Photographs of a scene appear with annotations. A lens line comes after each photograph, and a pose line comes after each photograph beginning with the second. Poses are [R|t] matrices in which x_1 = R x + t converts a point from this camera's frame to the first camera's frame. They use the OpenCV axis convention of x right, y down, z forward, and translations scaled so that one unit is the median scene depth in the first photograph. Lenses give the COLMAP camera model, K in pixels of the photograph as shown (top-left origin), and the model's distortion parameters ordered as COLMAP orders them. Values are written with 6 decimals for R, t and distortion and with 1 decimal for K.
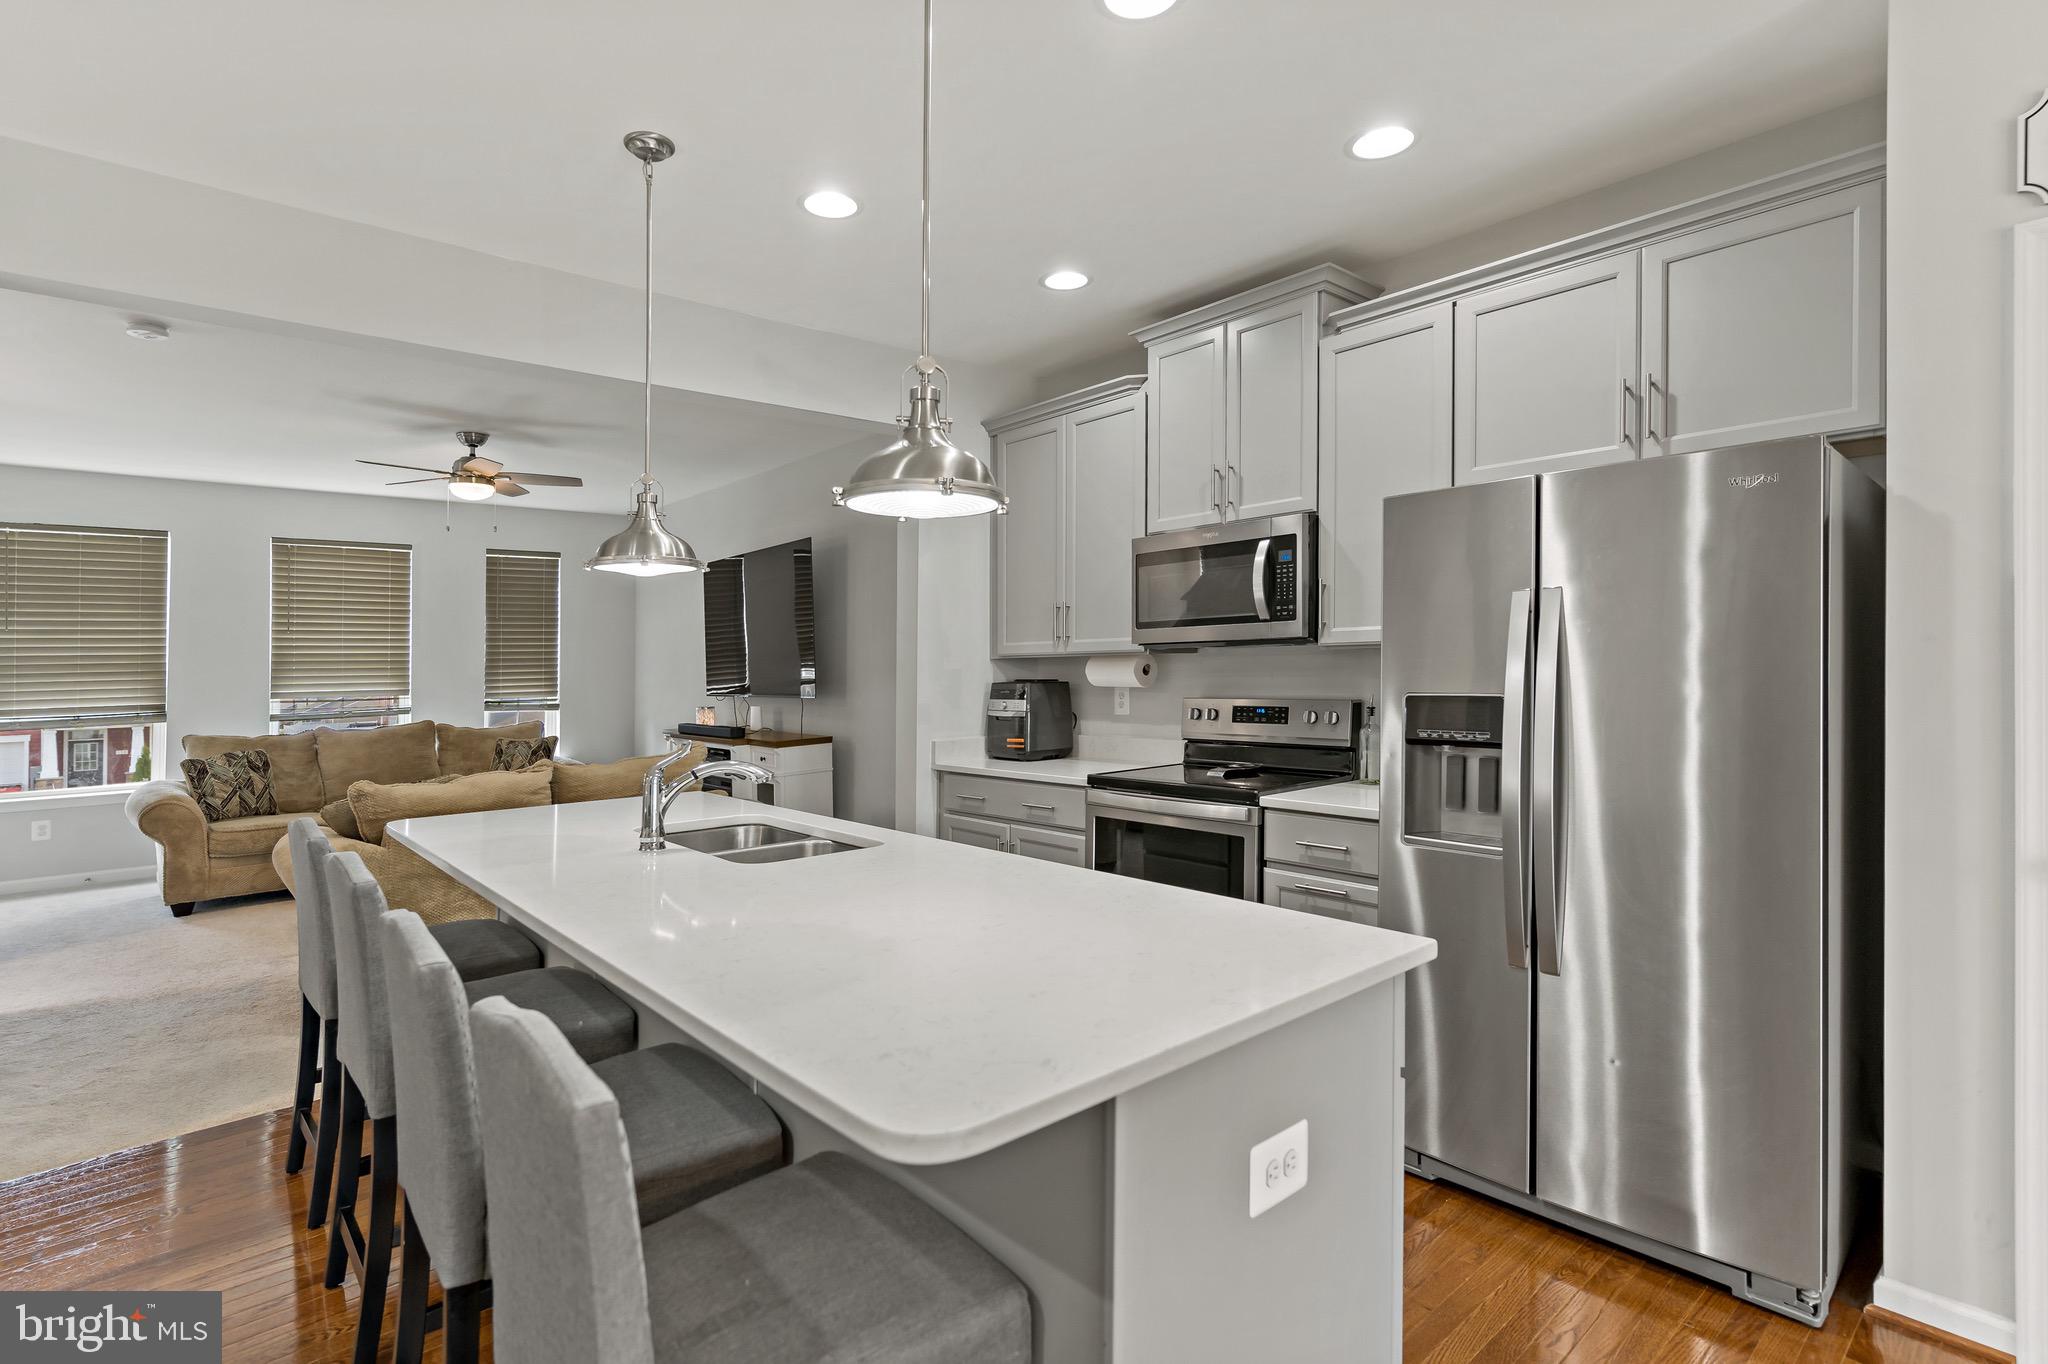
lens RADIAL K [[952.8, 0, 1024.1], [0, 952.8, 622.8], [0, 0, 1]] dist [-0.010166, 0.000404]
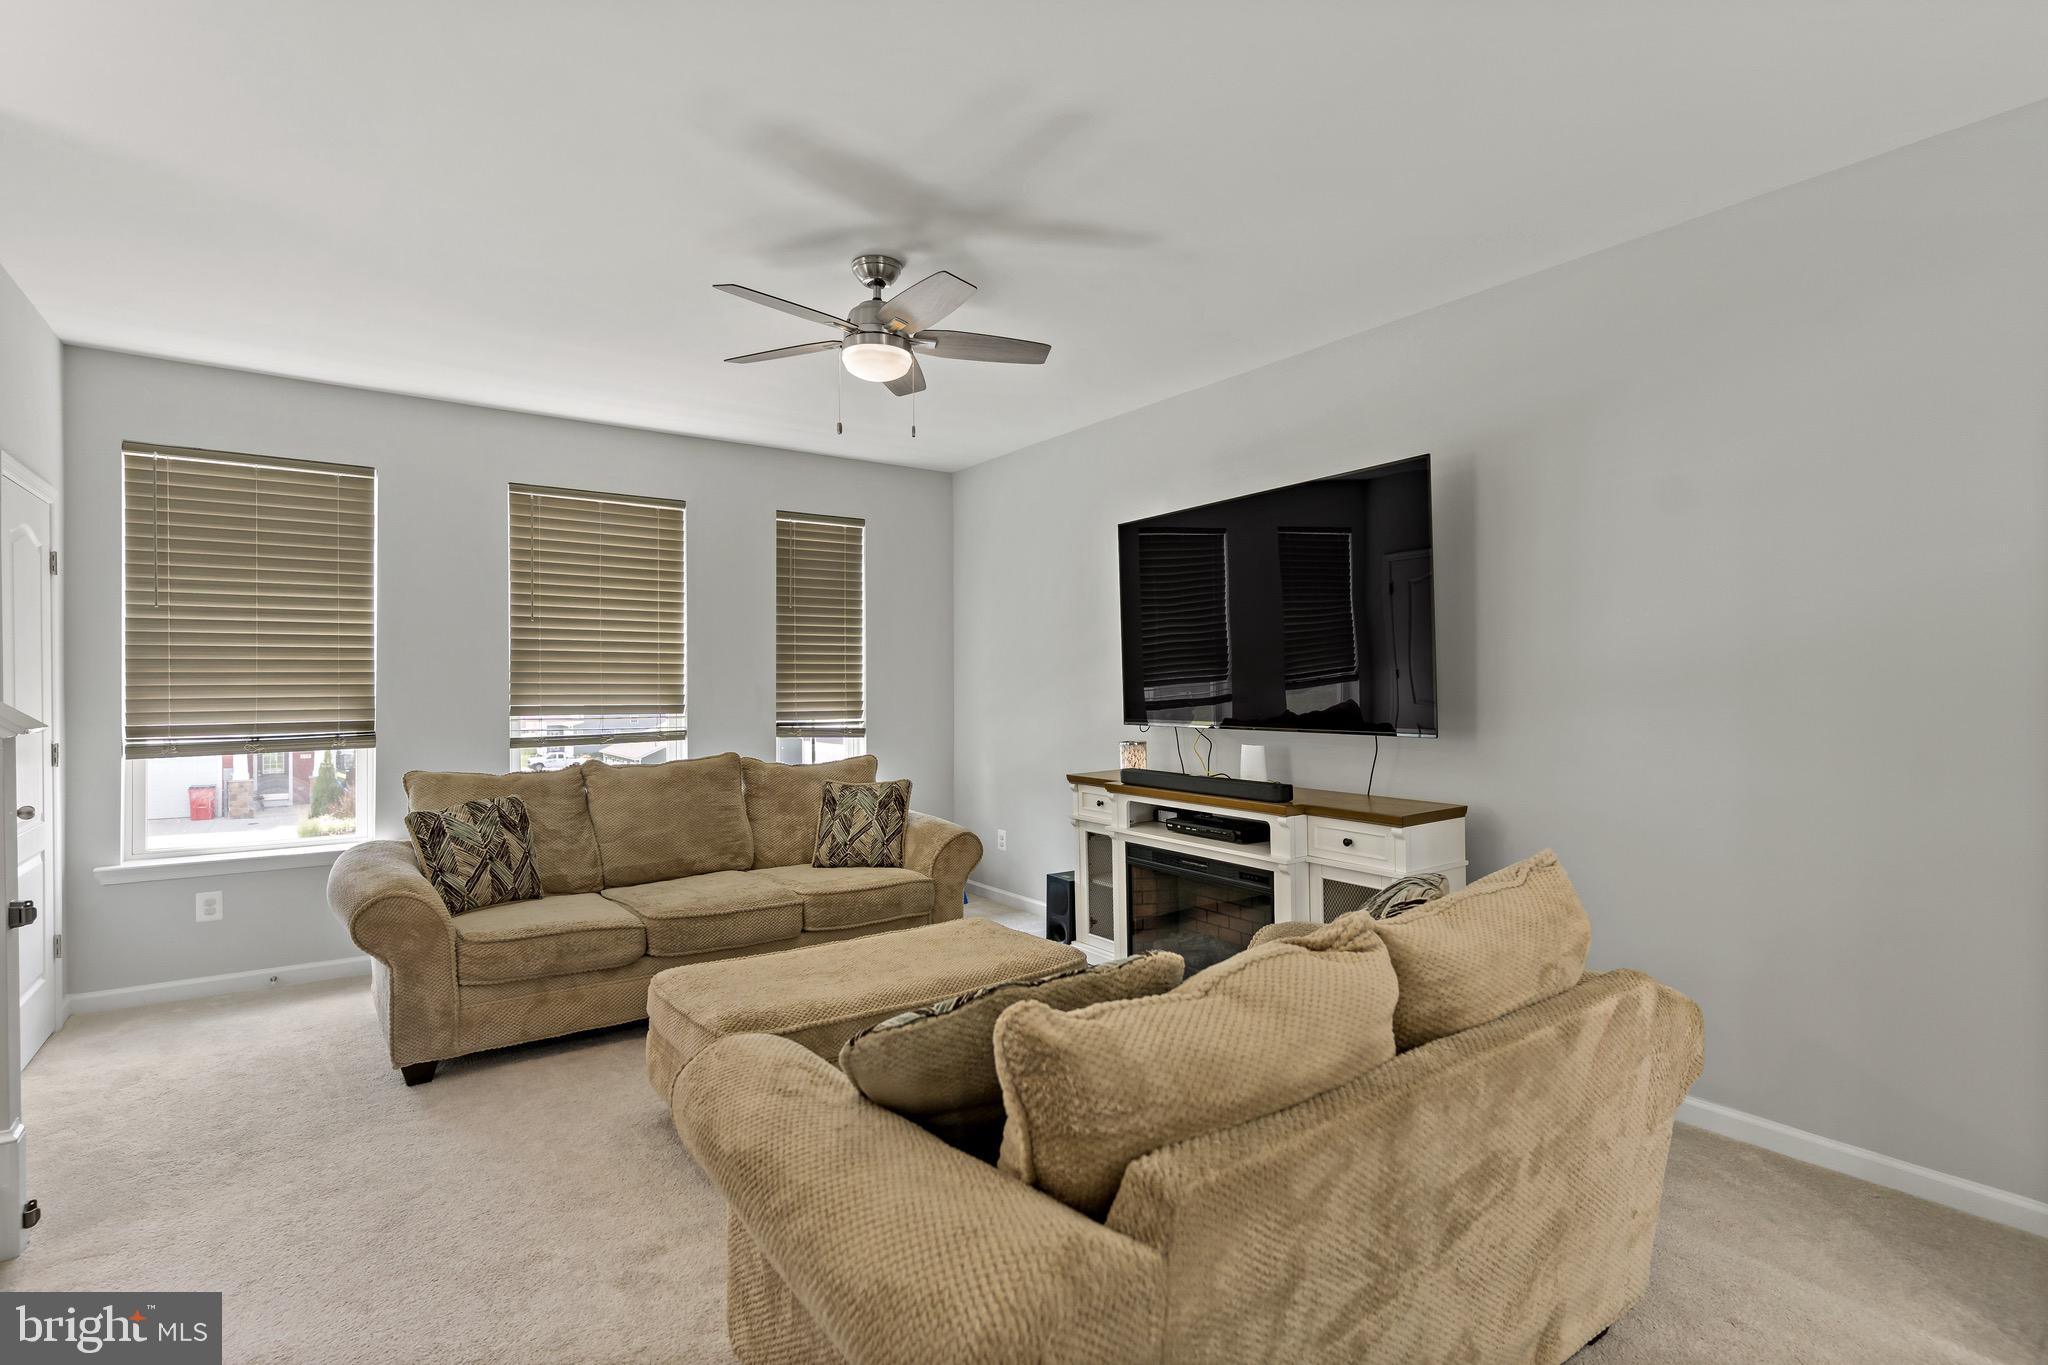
lens RADIAL K [[962.6, 0, 1021.9], [0, 962.6, 678.0], [0, 0, 1]] dist [-0.002091, -0.000492]
pose [[0.992741, 0.017495, -0.118992, -0.389241], [-0.013109, 0.999209, 0.037546, 0.024398], [0.119555, -0.035713, 0.992185, 0.395415]]
